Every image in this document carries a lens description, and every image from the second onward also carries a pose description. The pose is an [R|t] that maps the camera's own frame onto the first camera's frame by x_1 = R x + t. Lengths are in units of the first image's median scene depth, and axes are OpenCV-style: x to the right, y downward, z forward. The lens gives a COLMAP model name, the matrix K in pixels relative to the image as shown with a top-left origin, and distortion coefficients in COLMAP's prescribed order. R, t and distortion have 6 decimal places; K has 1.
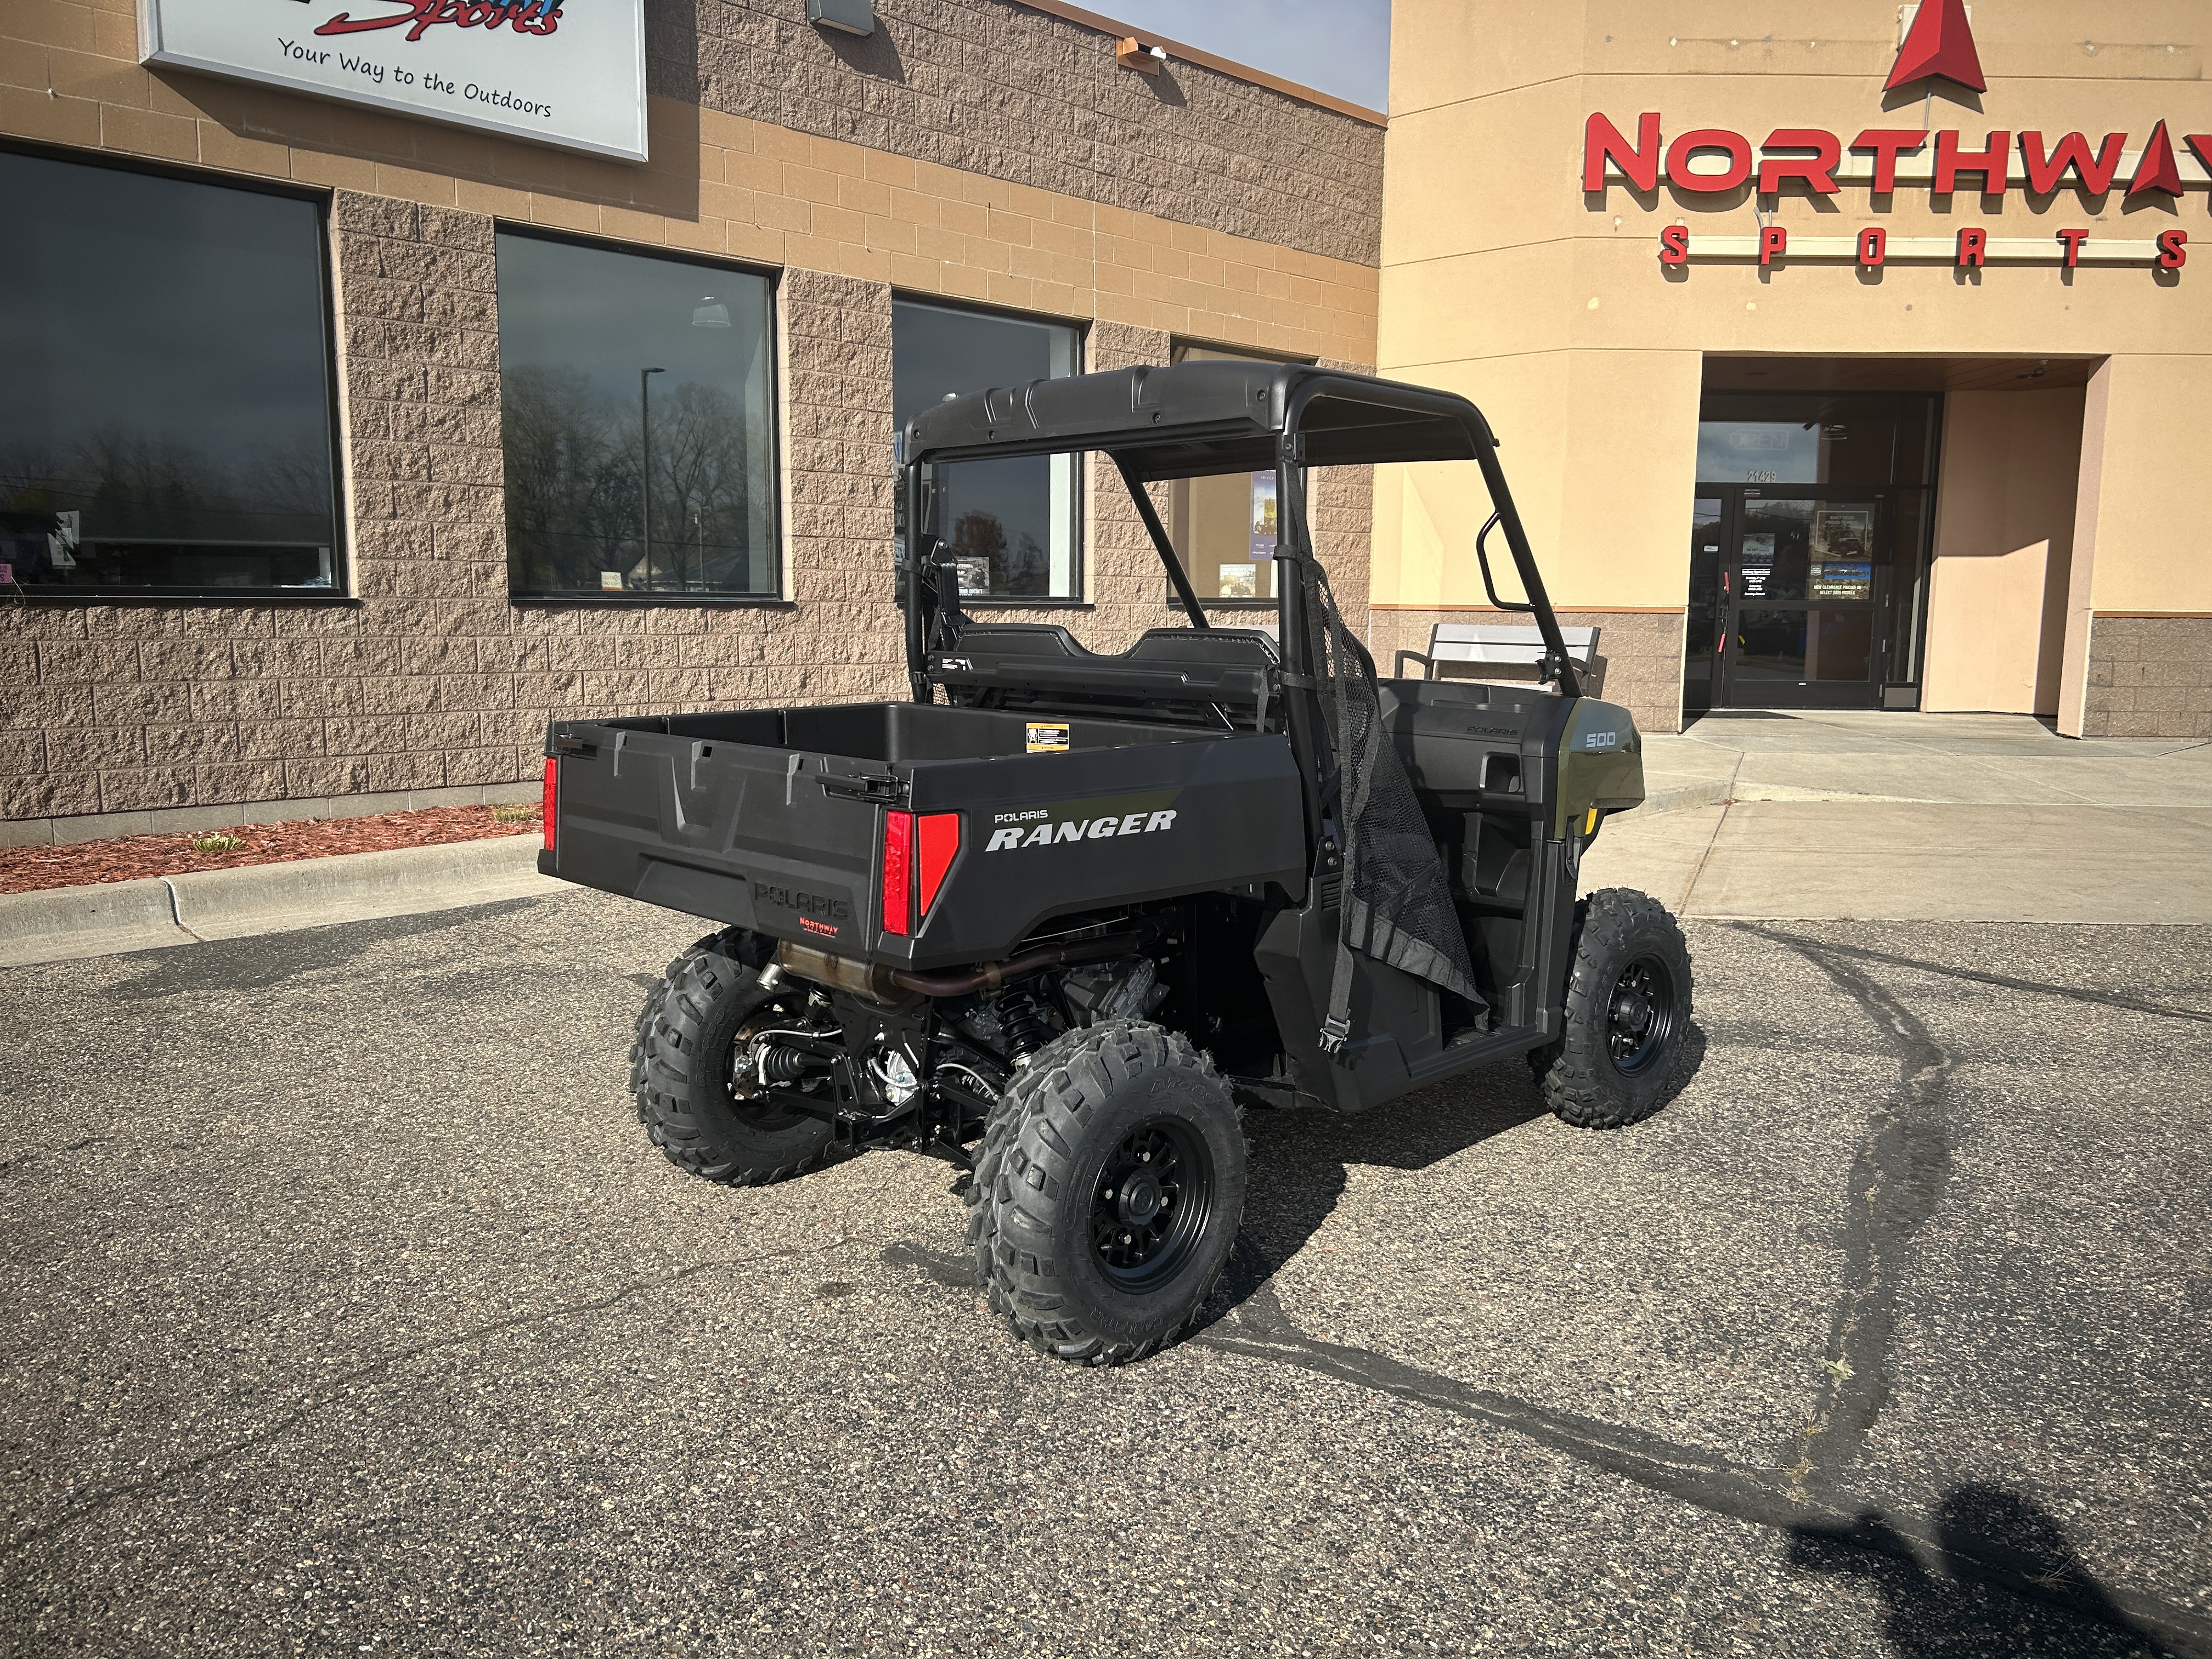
lens RADIAL K [[1656.6, 0, 1115.2], [0, 1656.6, 845.4], [0, 0, 1]] dist [0.040506, -0.040201]
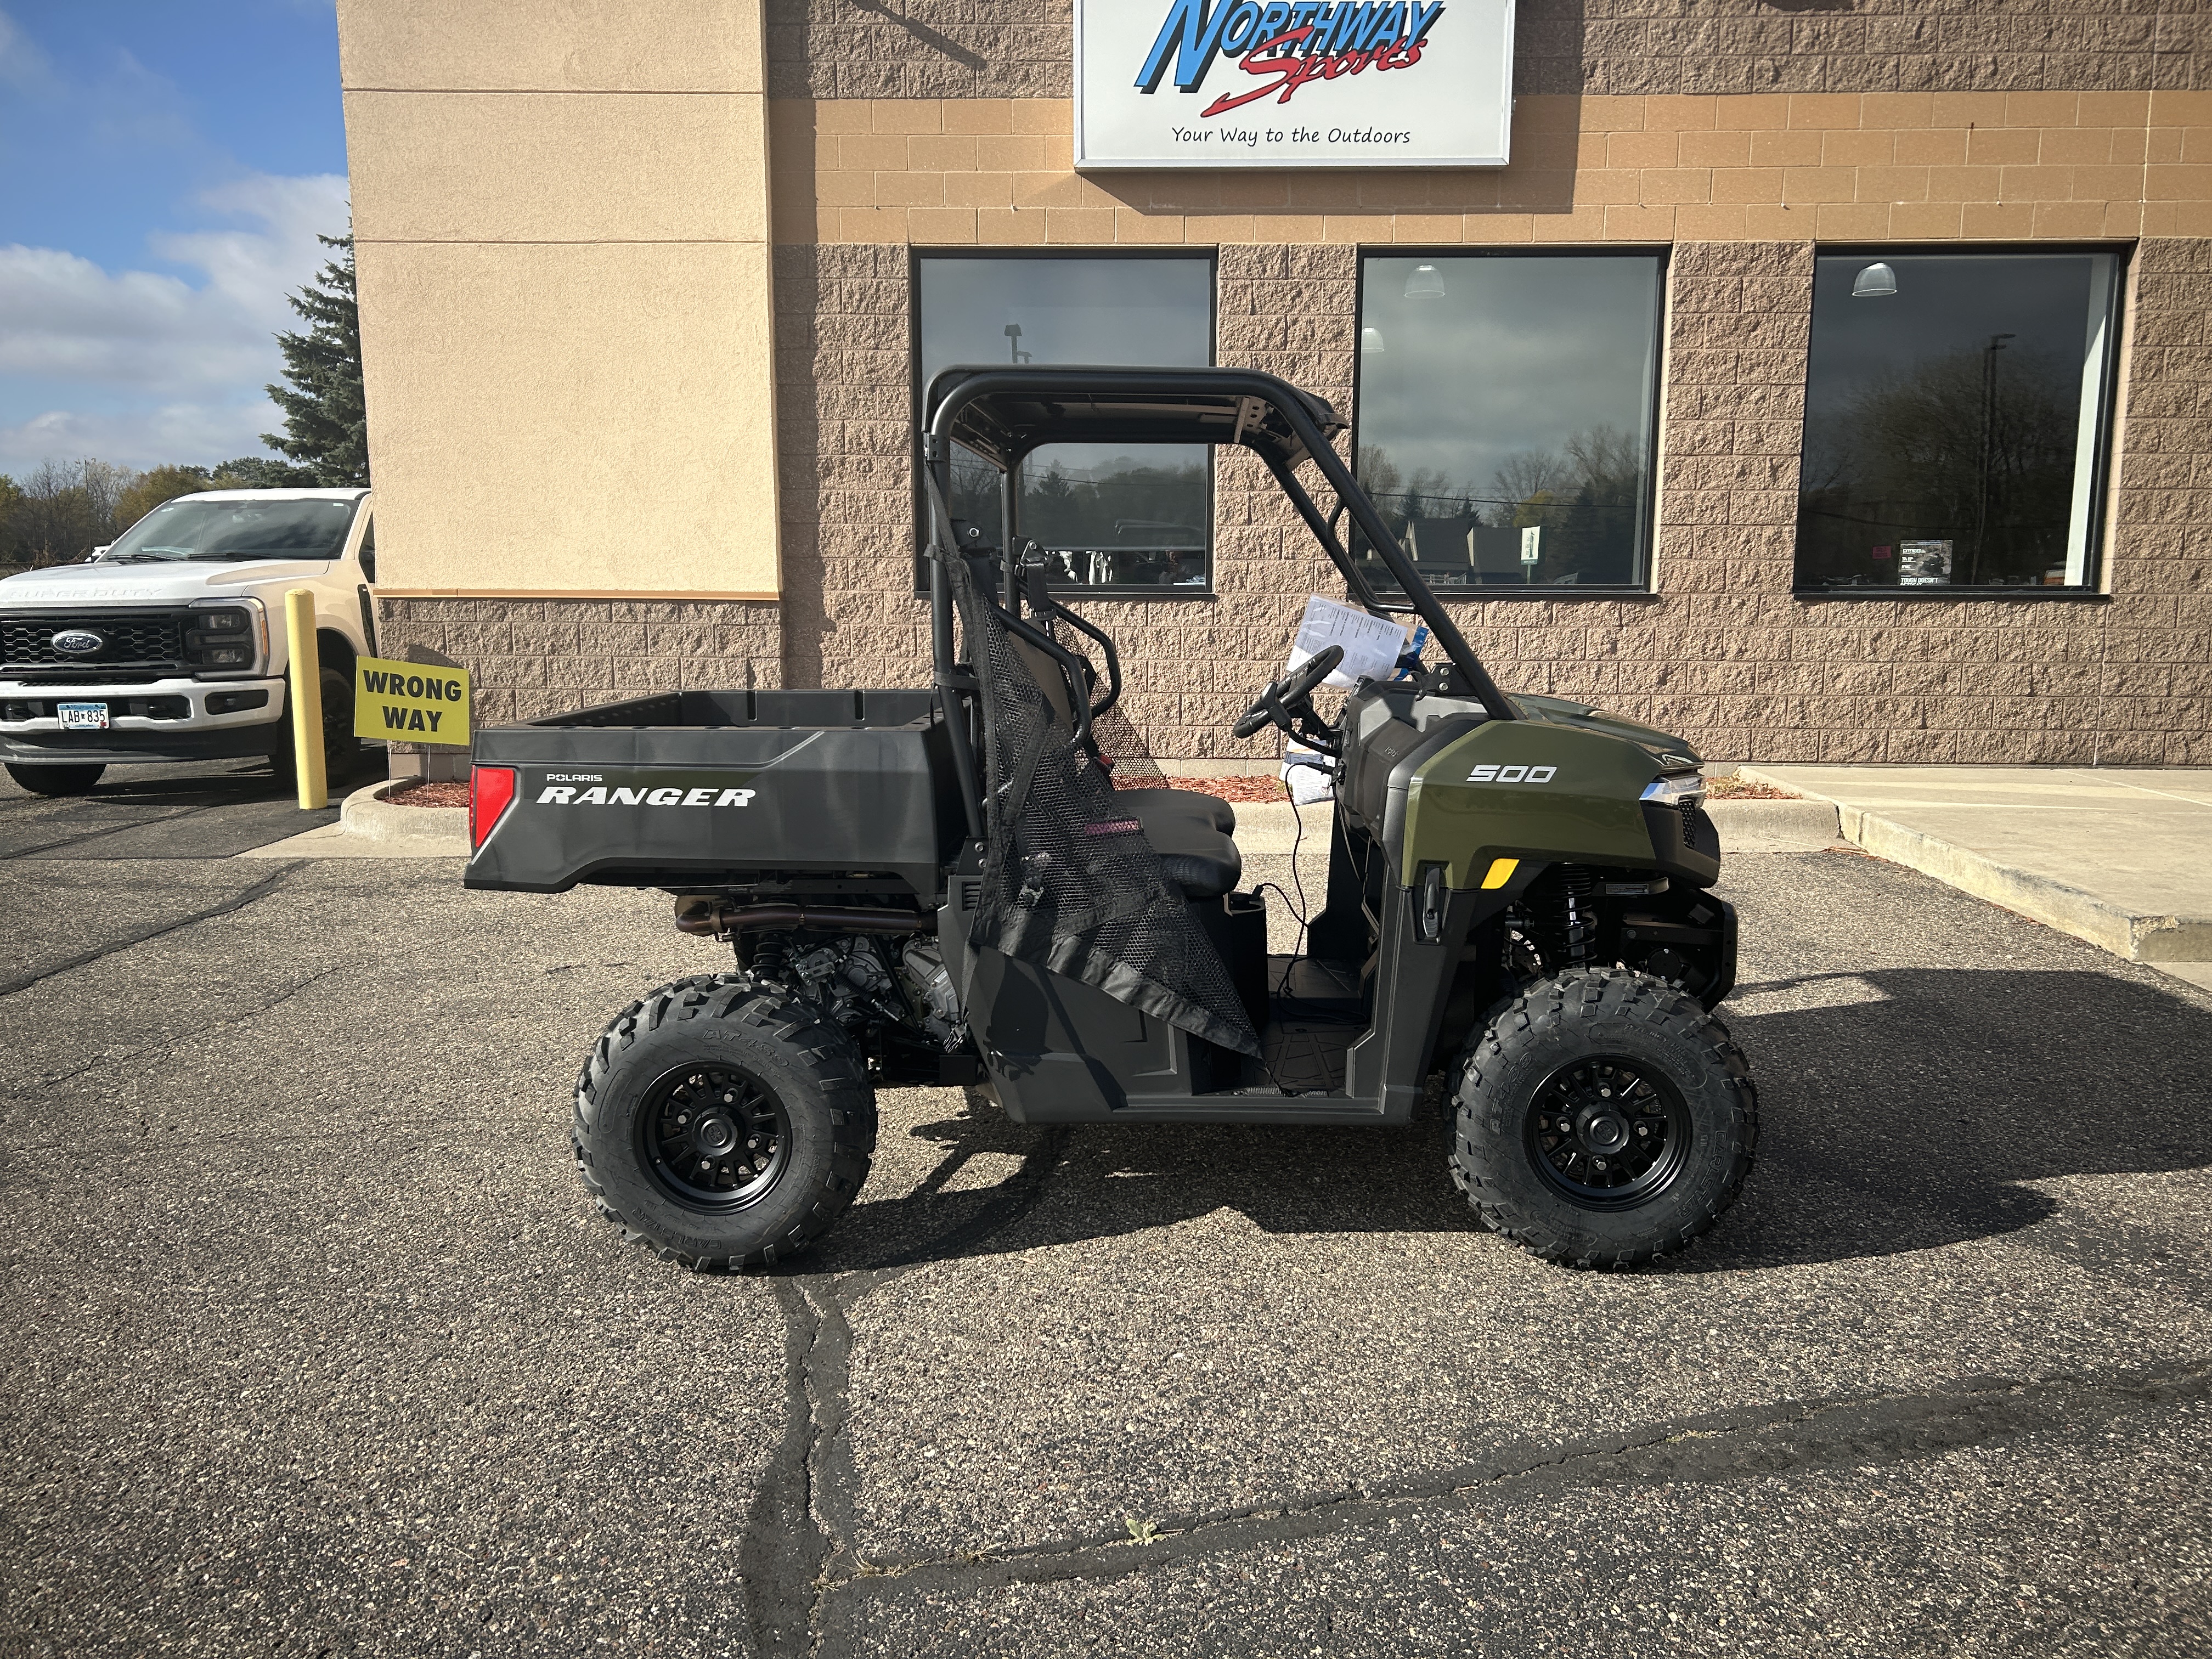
lens RADIAL K [[1656.6, 0, 1115.5], [0, 1656.6, 839.5], [0, 0, 1]] dist [0.040506, -0.040201]
pose [[0.684357, 0.108829, -0.720980, 0.363080], [-0.106858, 0.993092, 0.048473, -0.024640], [0.721275, 0.043870, 0.691259, 0.149515]]
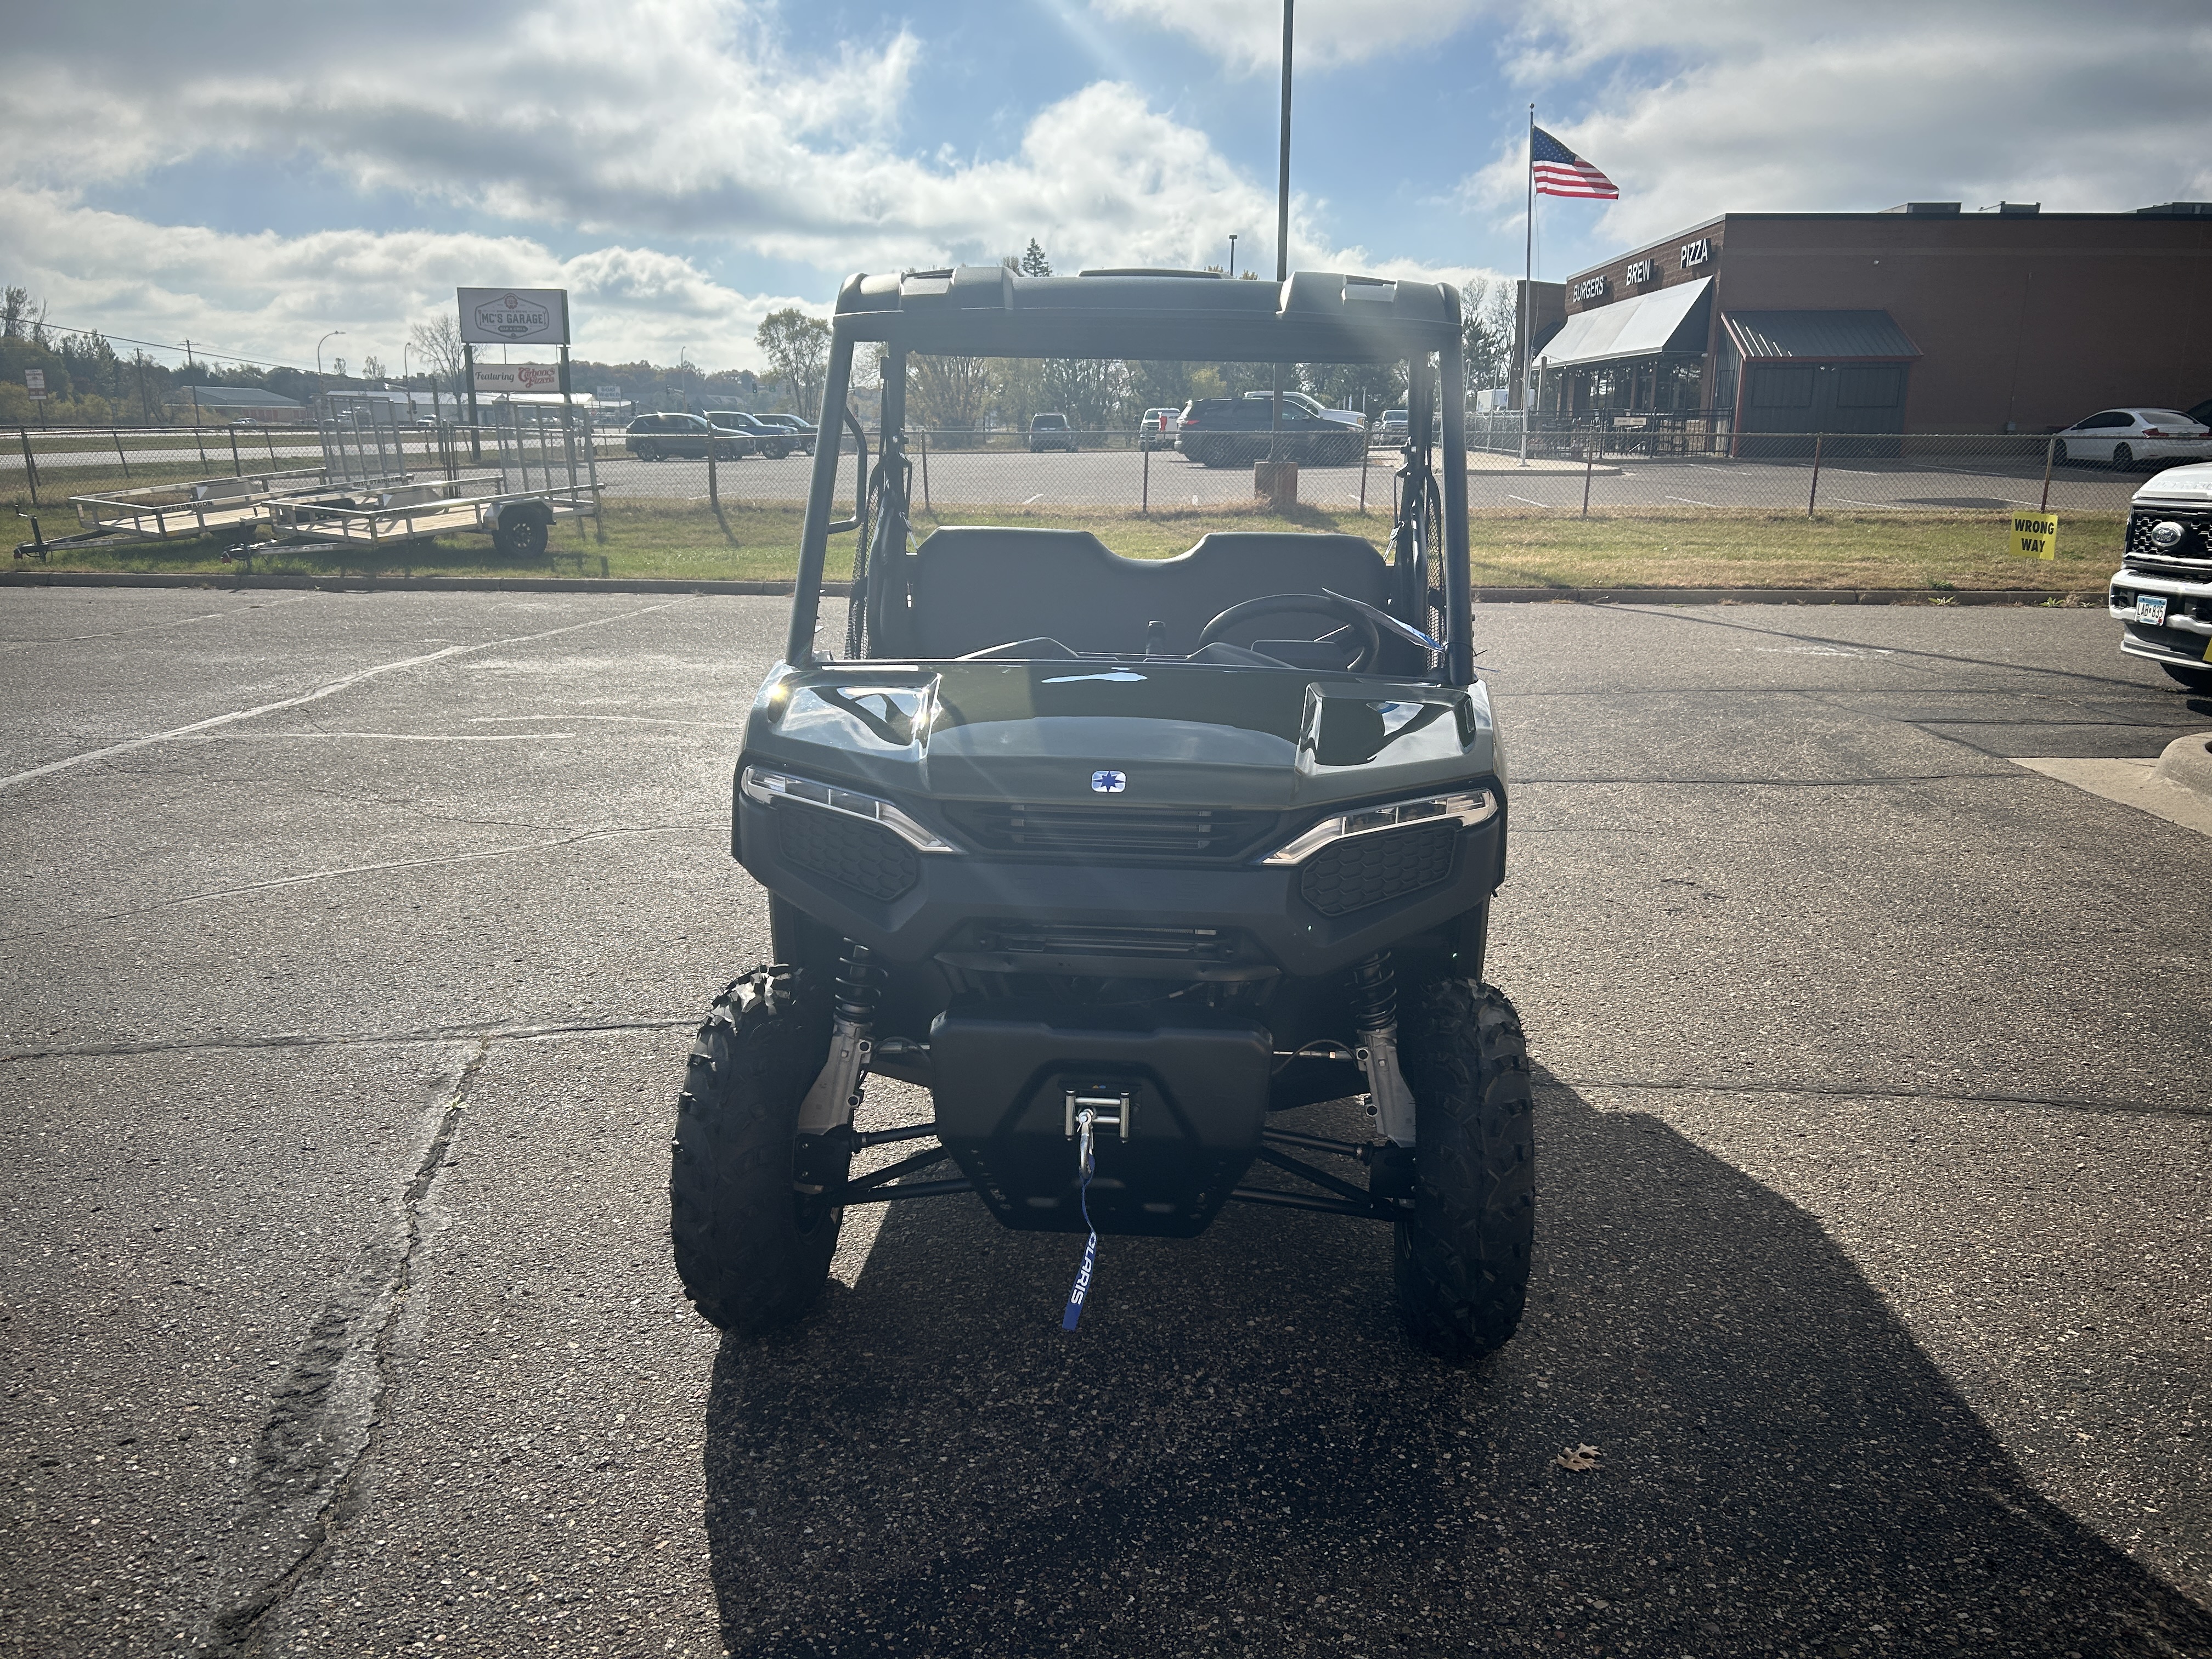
lens RADIAL K [[1656.6, 0, 1118.6], [0, 1656.6, 842.4], [0, 0, 1]] dist [0.040506, -0.040201]
pose [[-0.731674, 0.148407, -0.665303, 0.325943], [-0.121879, 0.931802, 0.341892, -0.136525], [0.670671, 0.331240, -0.663688, 0.782361]]
